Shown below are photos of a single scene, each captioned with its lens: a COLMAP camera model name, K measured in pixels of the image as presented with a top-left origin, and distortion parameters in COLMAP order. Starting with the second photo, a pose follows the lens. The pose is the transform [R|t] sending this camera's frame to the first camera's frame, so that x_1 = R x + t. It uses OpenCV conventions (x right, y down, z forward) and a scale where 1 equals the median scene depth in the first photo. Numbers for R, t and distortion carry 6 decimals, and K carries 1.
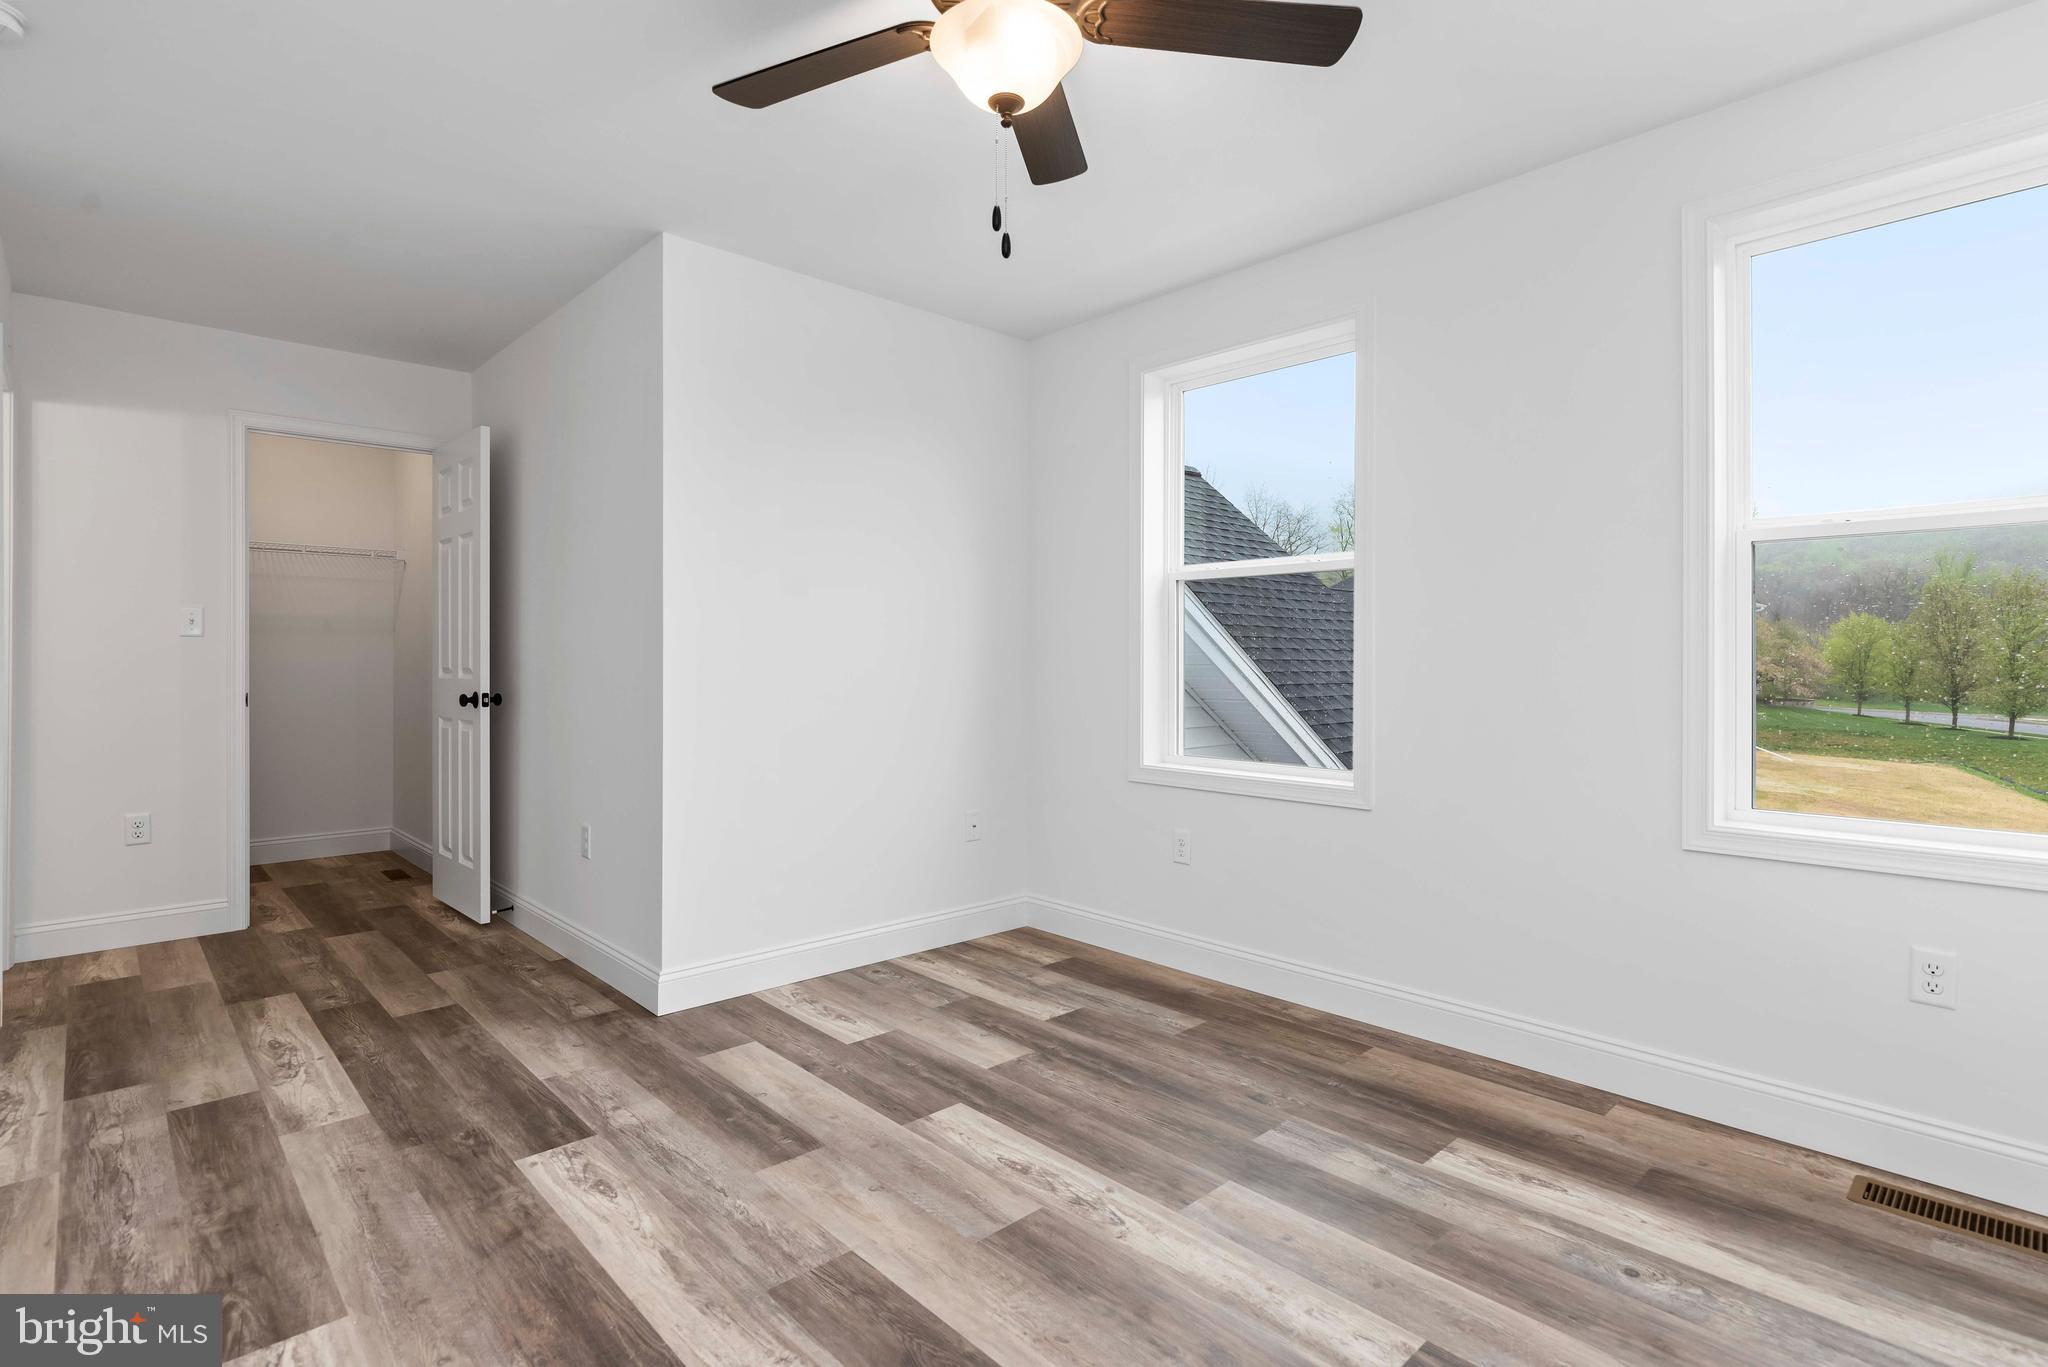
lens RADIAL K [[993.7, 0, 1044.2], [0, 993.7, 677.2], [0, 0, 1]] dist [0.001855, -0.000169]
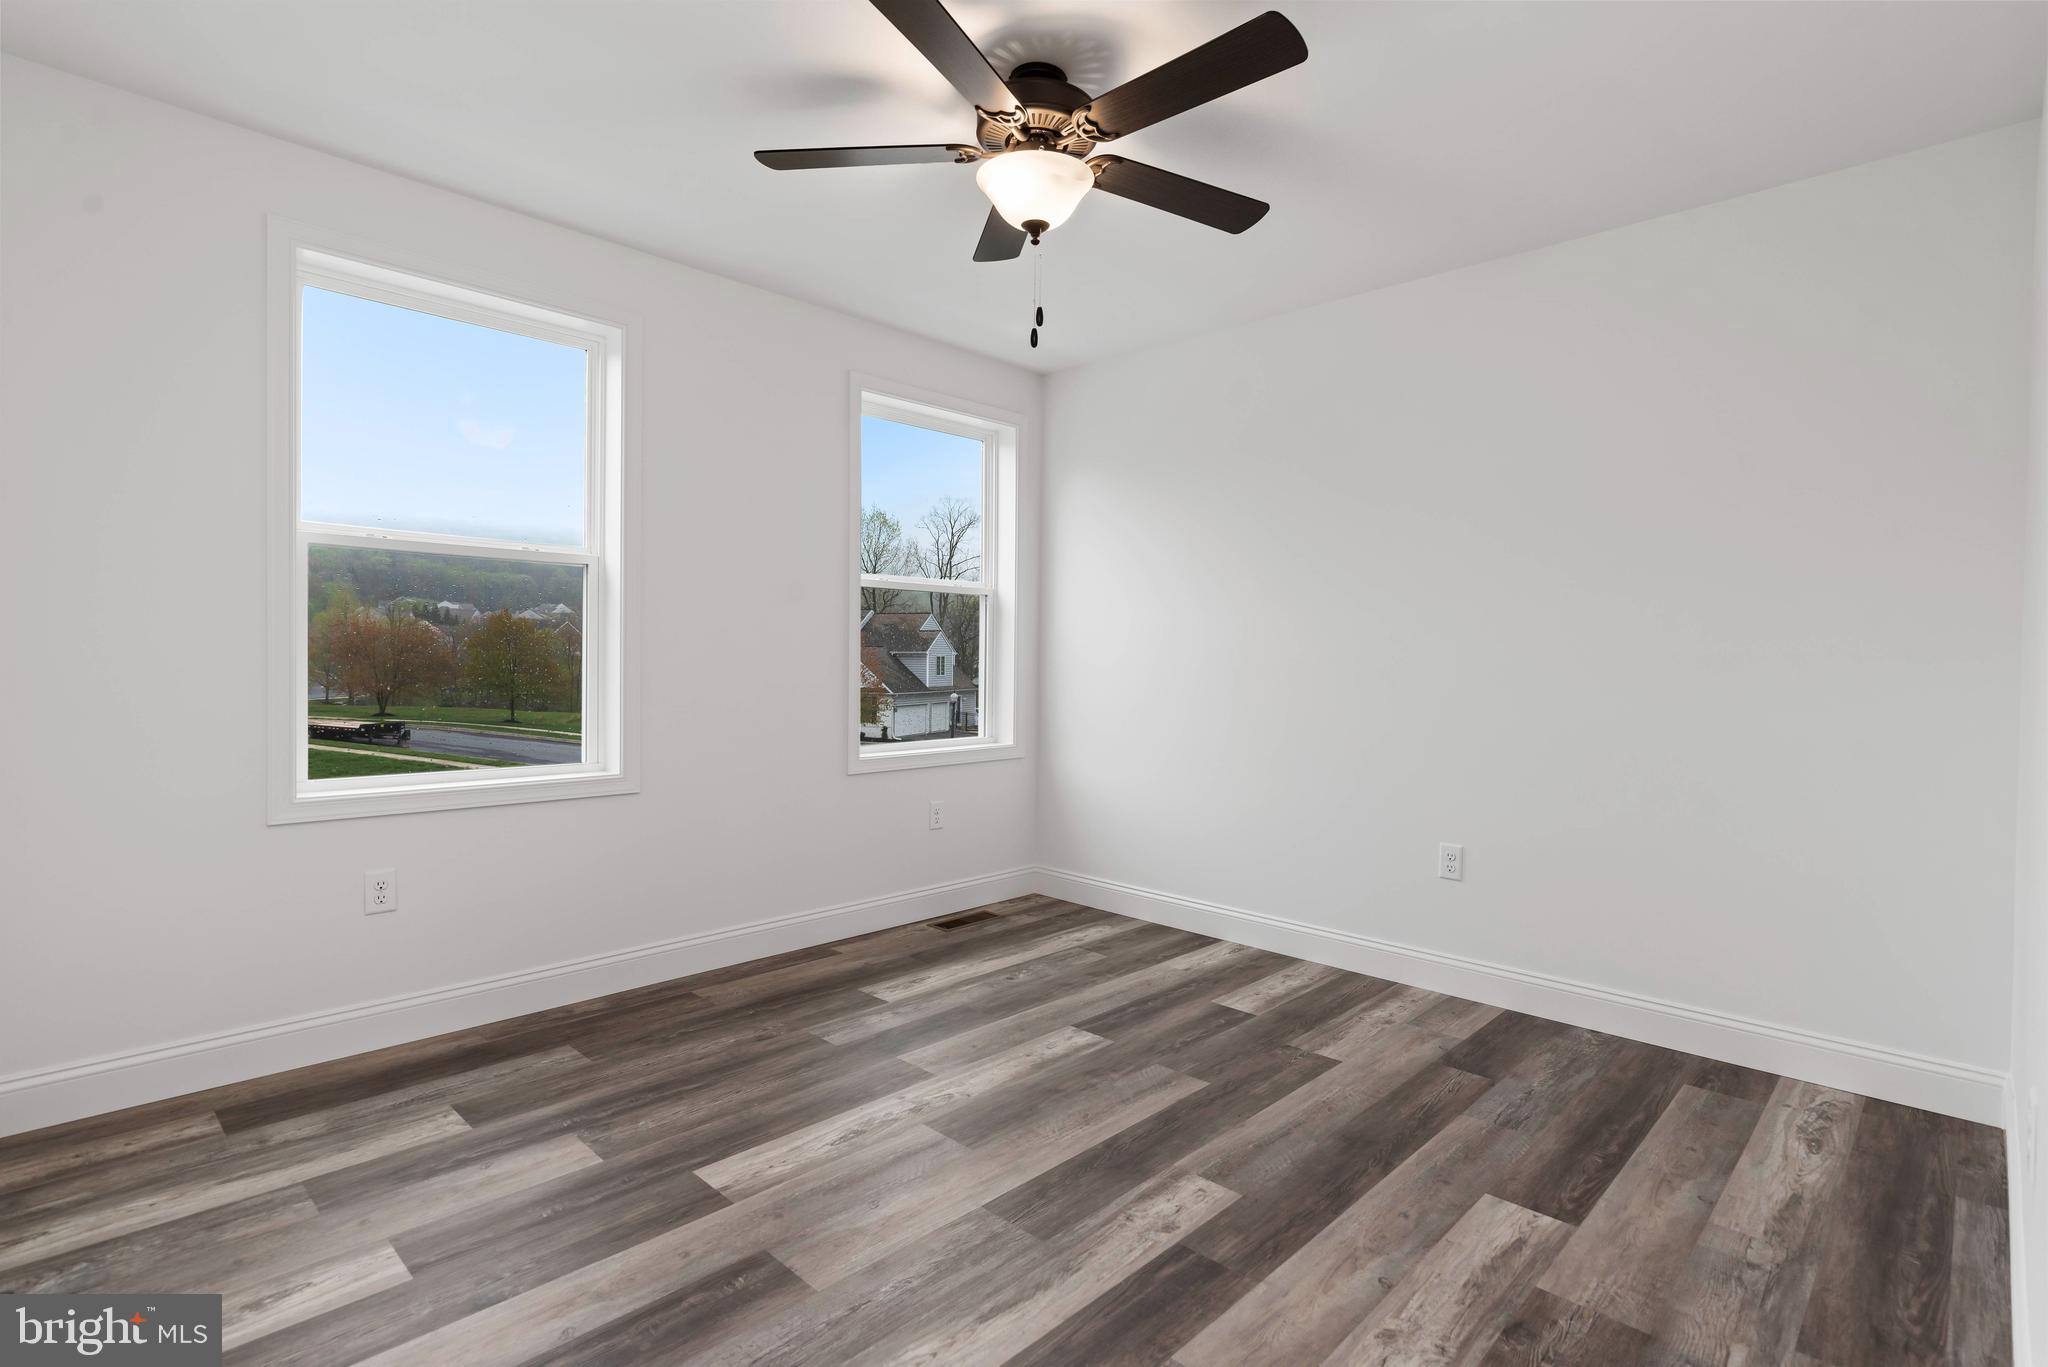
lens RADIAL K [[993.7, 0, 1044.2], [0, 993.7, 677.2], [0, 0, 1]] dist [0.001855, -0.000169]
pose [[-0.040654, -0.020546, 0.998962, -0.932430], [0.007657, 0.999753, 0.020874, -0.013731], [-0.999144, 0.008498, -0.040487, 0.717887]]
